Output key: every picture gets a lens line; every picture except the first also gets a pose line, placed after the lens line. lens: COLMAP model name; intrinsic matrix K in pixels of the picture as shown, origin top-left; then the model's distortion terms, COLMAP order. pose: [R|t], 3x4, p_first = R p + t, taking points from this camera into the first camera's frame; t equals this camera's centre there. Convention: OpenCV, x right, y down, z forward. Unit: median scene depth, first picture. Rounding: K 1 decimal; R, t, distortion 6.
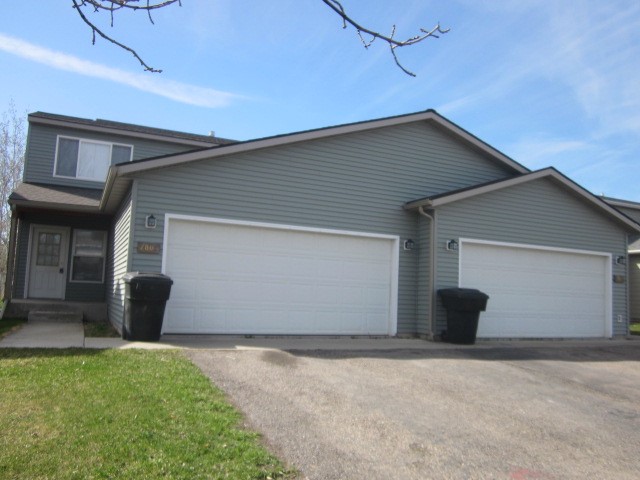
lens RADIAL K [[531.6, 0, 324.8], [0, 531.6, 239.6], [0, 0, 1]] dist [-0.059452, -0.001247]
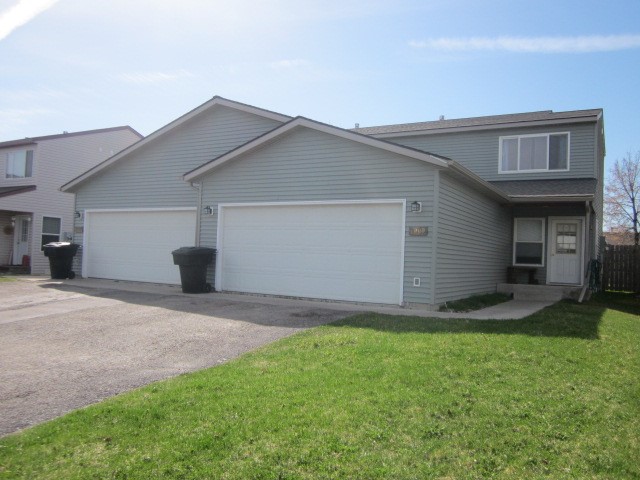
lens RADIAL K [[525.0, 0, 320.4], [0, 525.0, 258.1], [0, 0, 1]] dist [-0.213941, -0.001005]
pose [[0.605918, -0.018266, -0.795317, 1.092446], [0.065224, 0.997511, 0.026782, 0.085836], [0.792849, -0.068101, 0.605601, 0.420894]]
